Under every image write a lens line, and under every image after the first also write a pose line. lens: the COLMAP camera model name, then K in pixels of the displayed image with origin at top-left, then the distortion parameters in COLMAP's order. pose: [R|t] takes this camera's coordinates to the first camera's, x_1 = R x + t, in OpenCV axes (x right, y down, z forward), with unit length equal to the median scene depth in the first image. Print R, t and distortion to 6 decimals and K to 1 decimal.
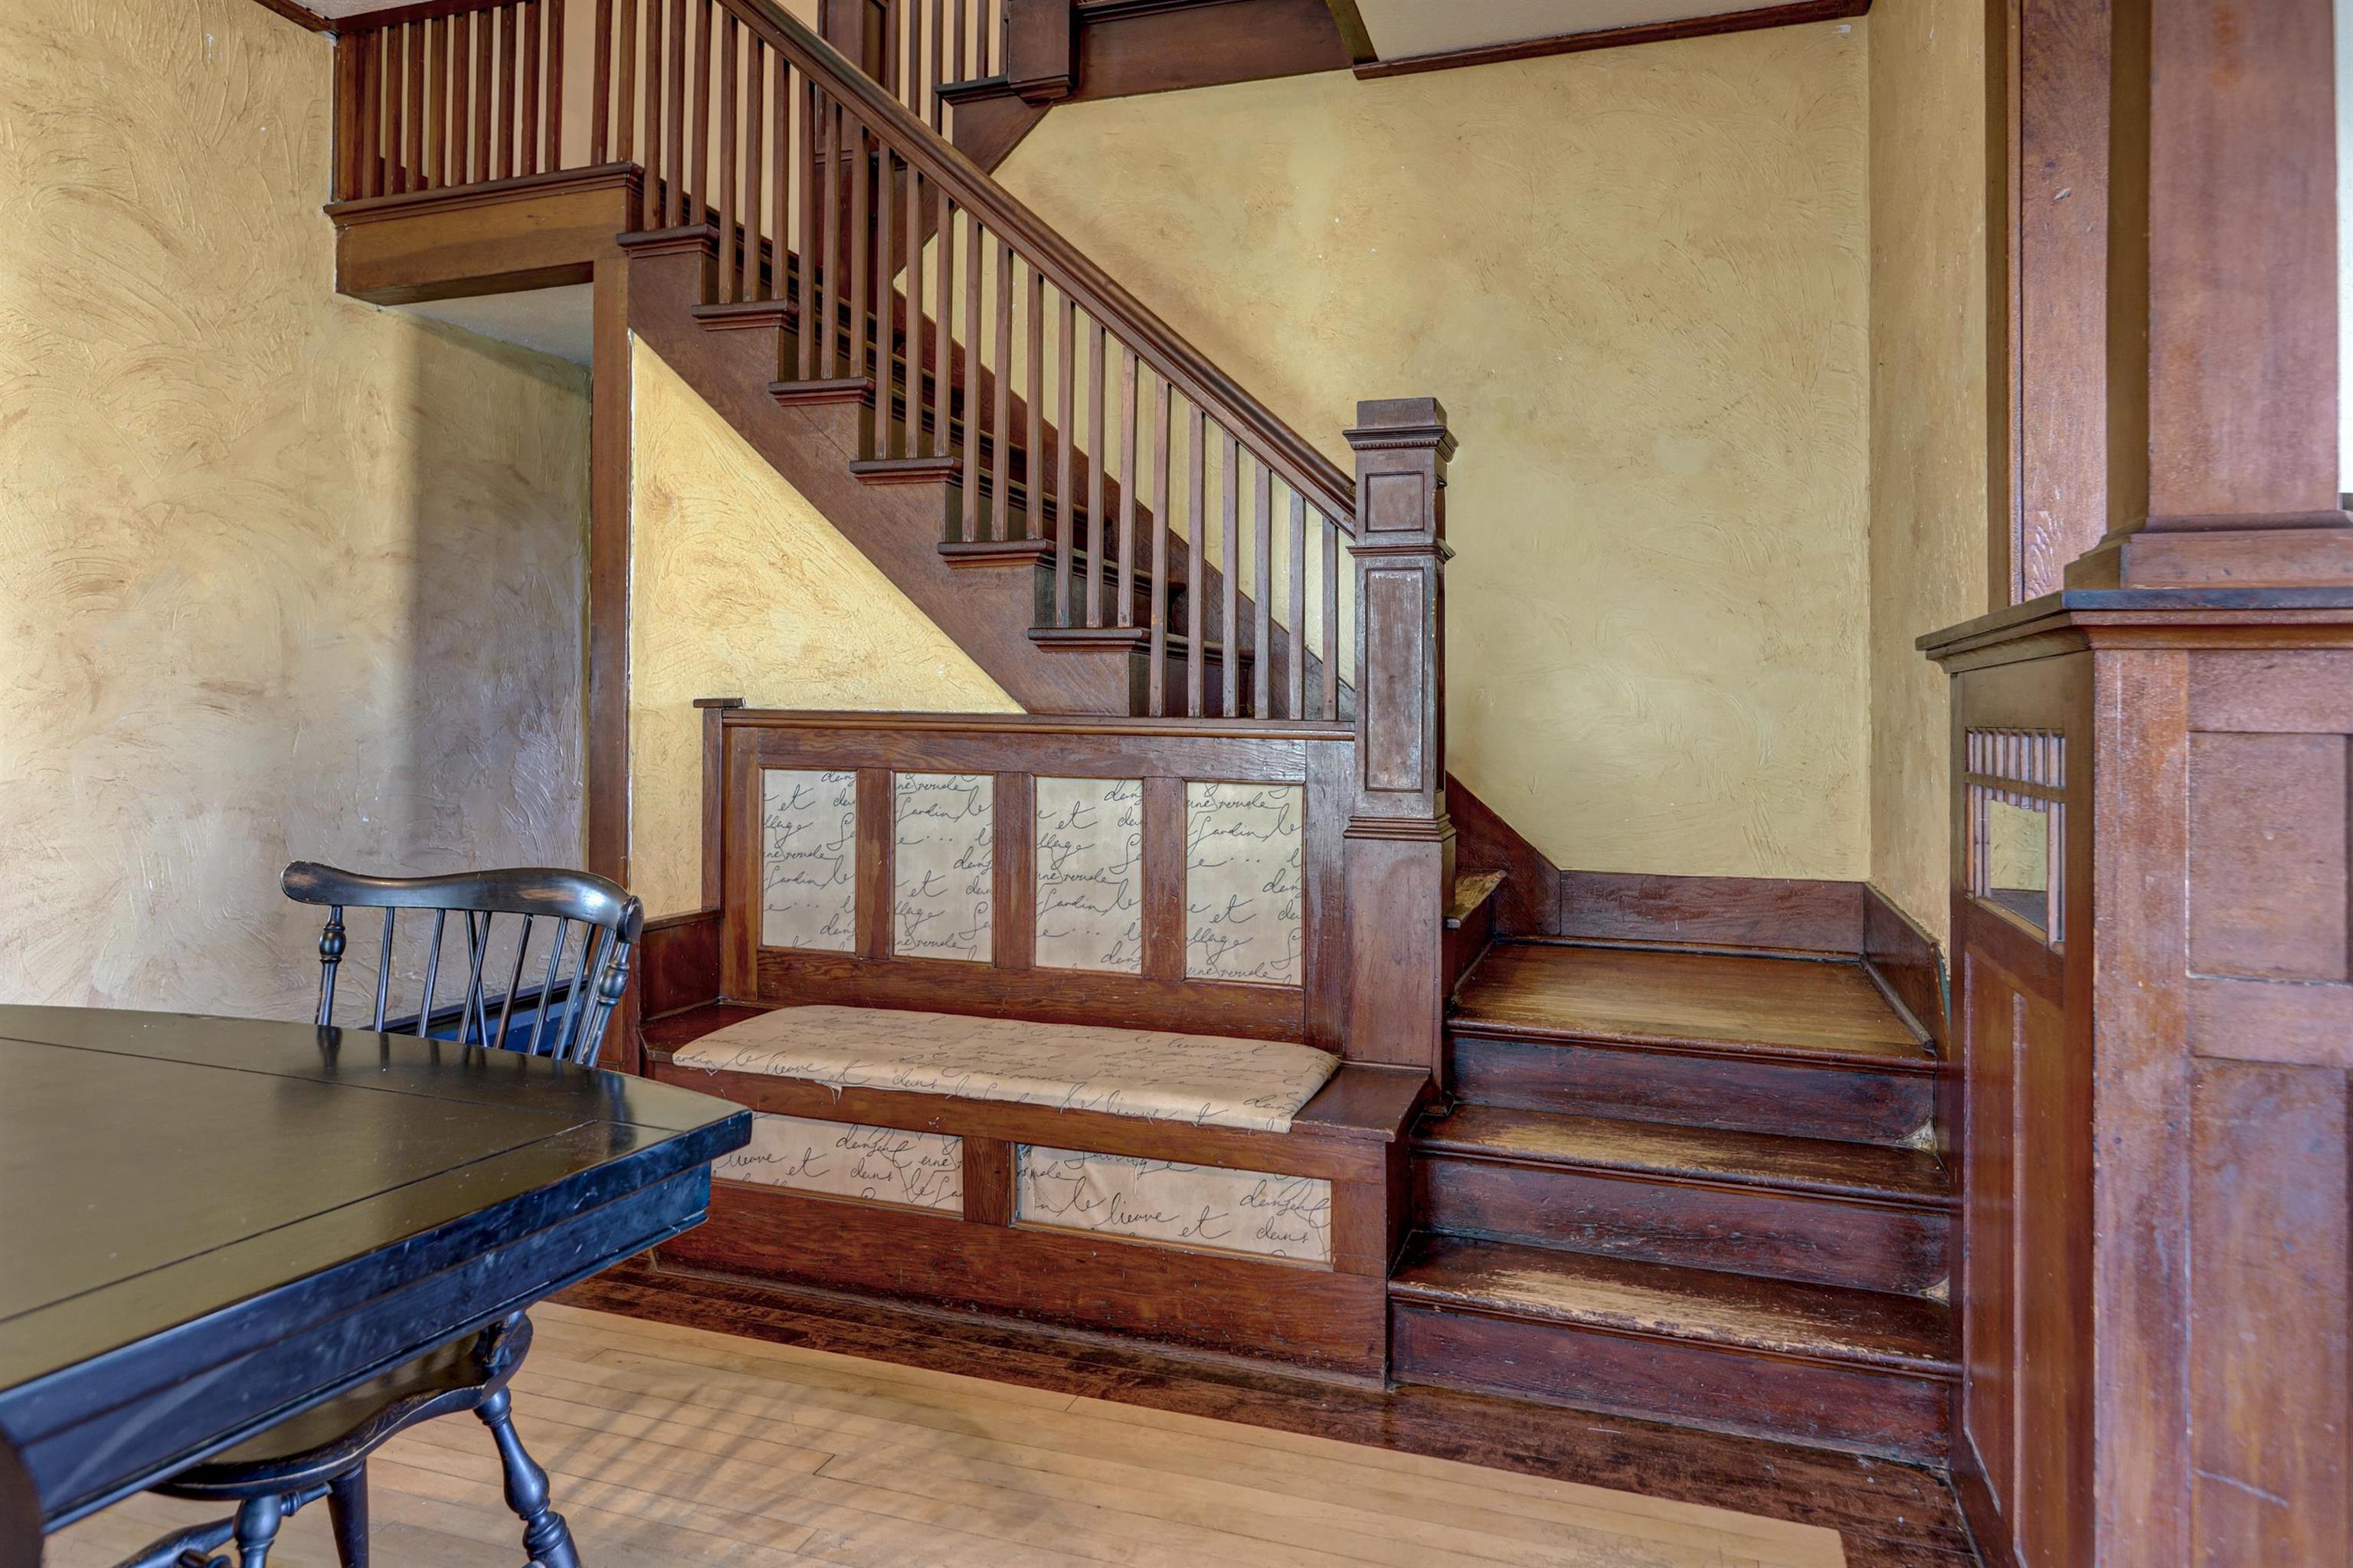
lens RADIAL K [[1429.6, 0, 1179.1], [0, 1429.6, 717.2], [0, 0, 1]] dist [-0.004822, -0.000116]
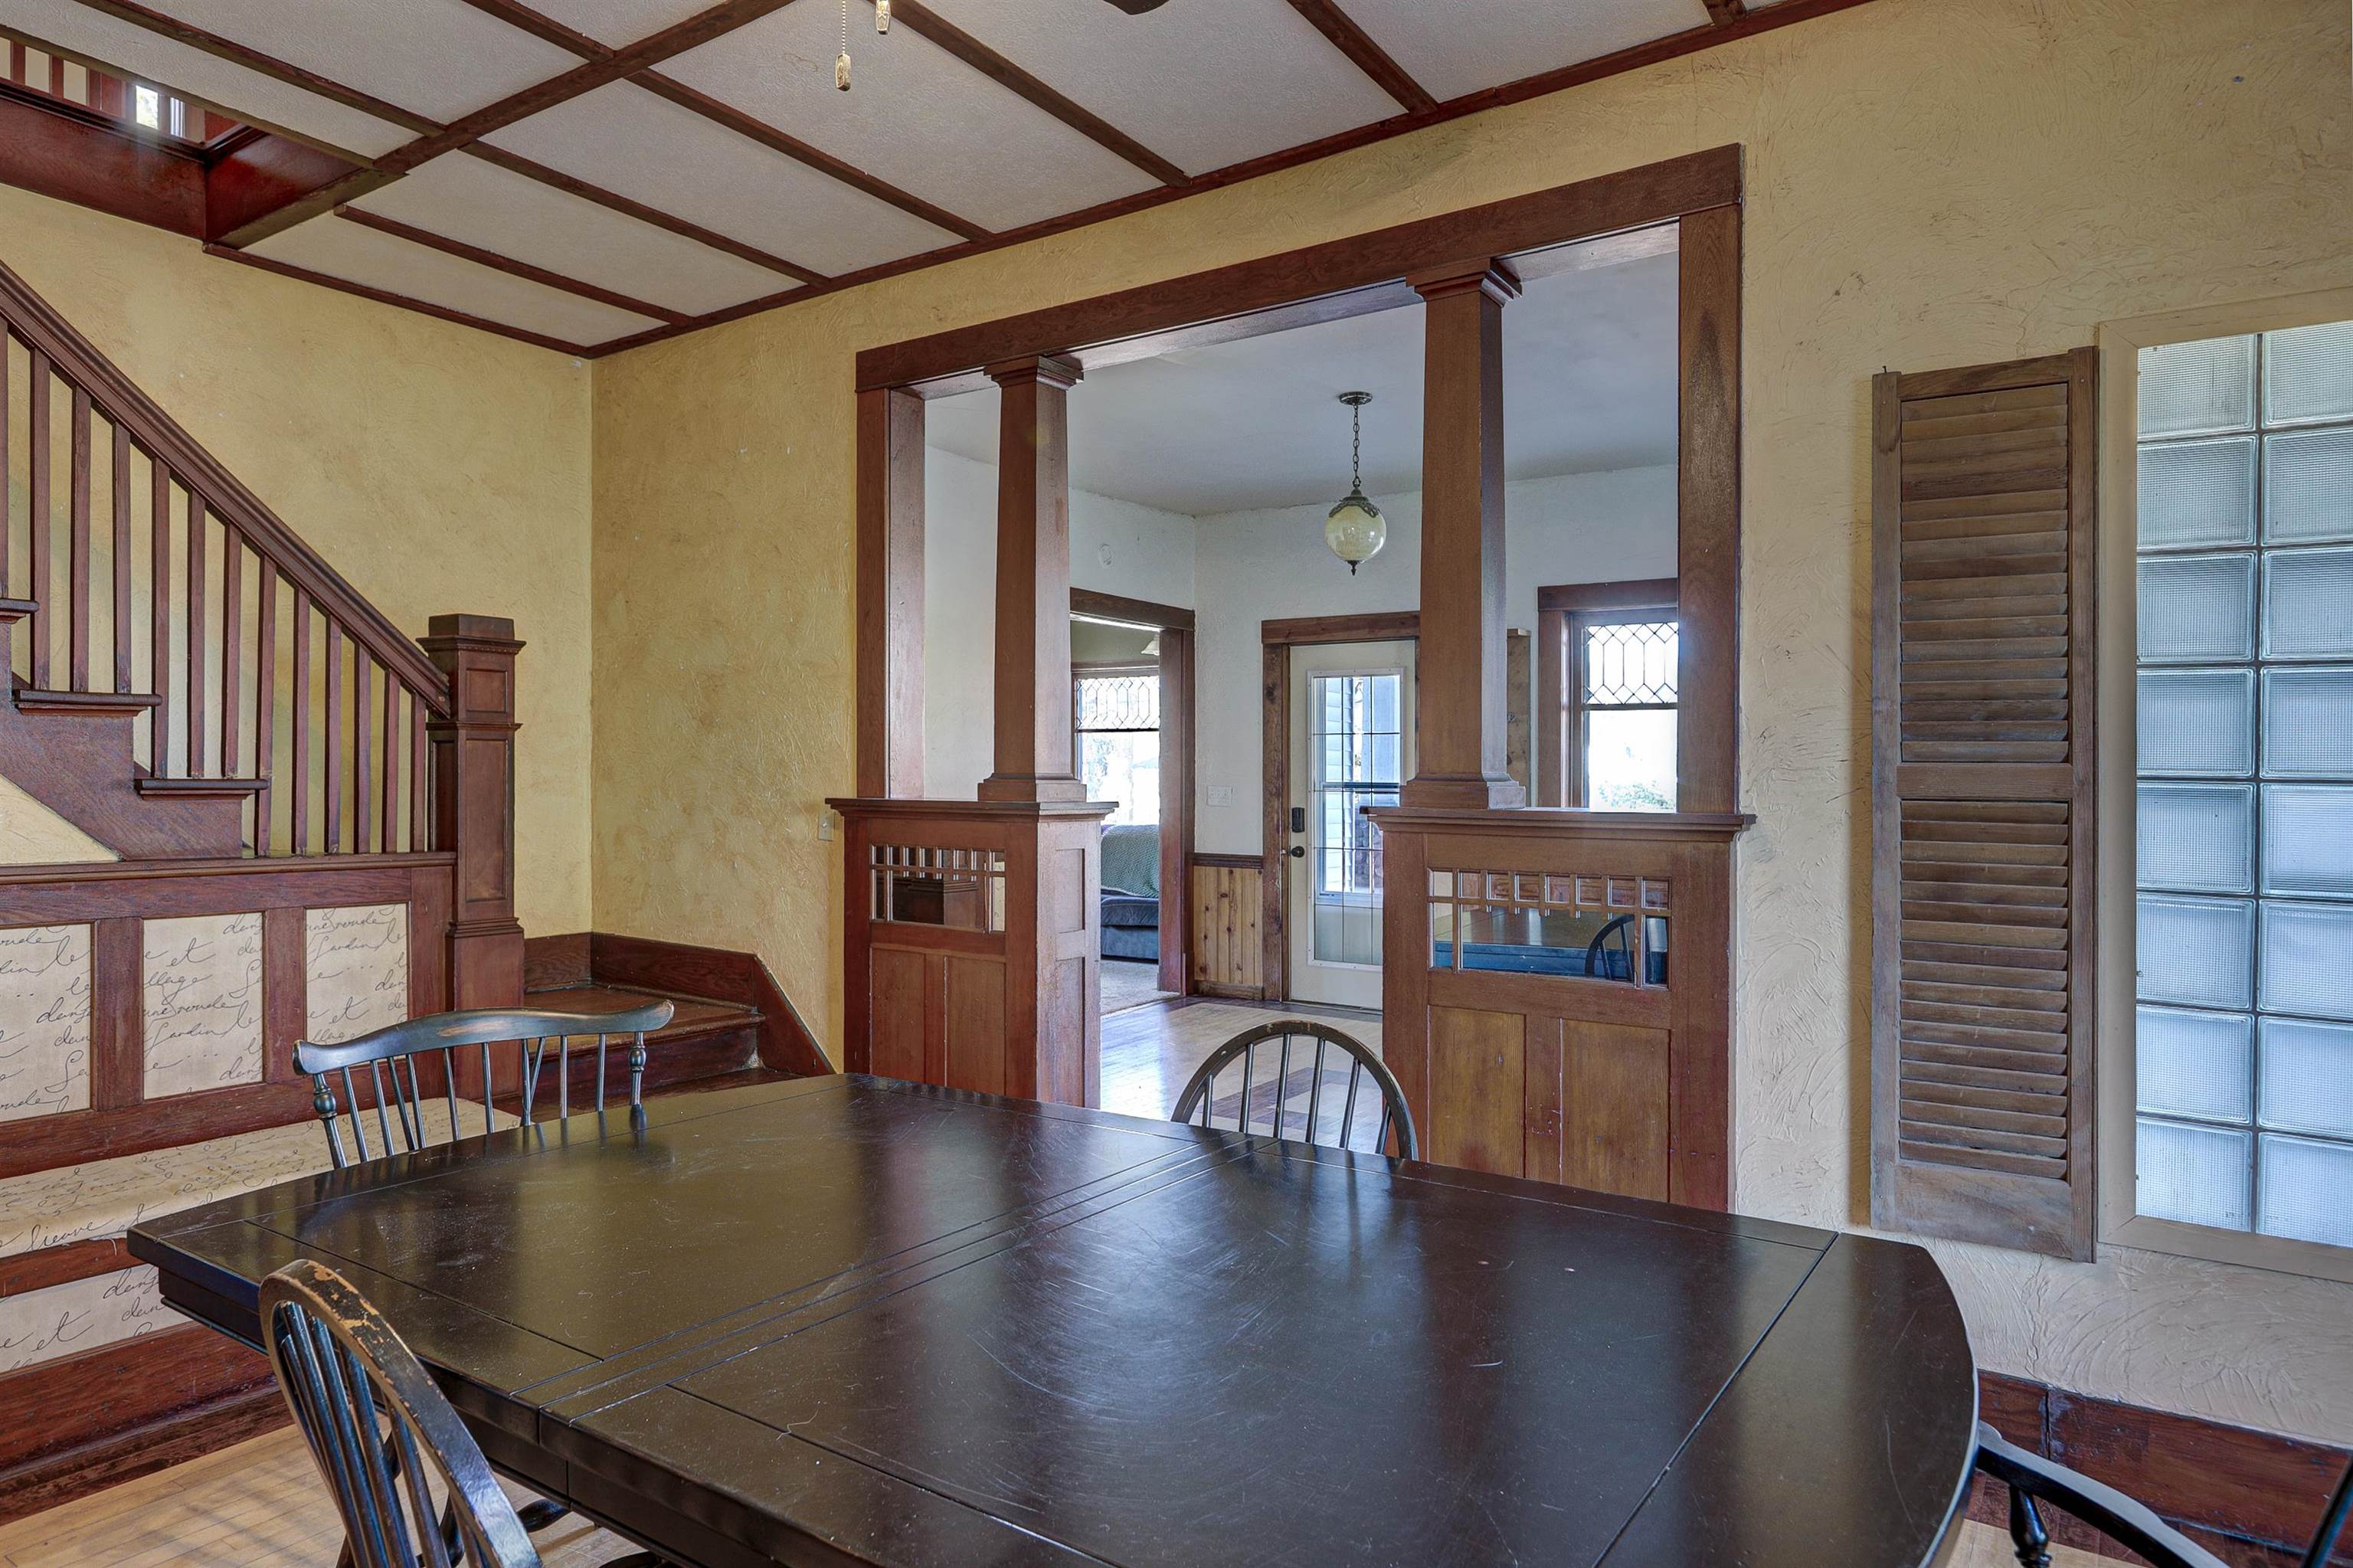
lens RADIAL K [[1498.2, 0, 1176.5], [0, 1498.2, 784.0], [0, 0, 1]] dist [-0.000031, 0.001179]
pose [[0.254800, -0.019070, 0.966806, -0.978073], [-0.004793, 0.999768, 0.020984, -0.085562], [-0.966982, -0.009981, 0.254649, -0.012081]]
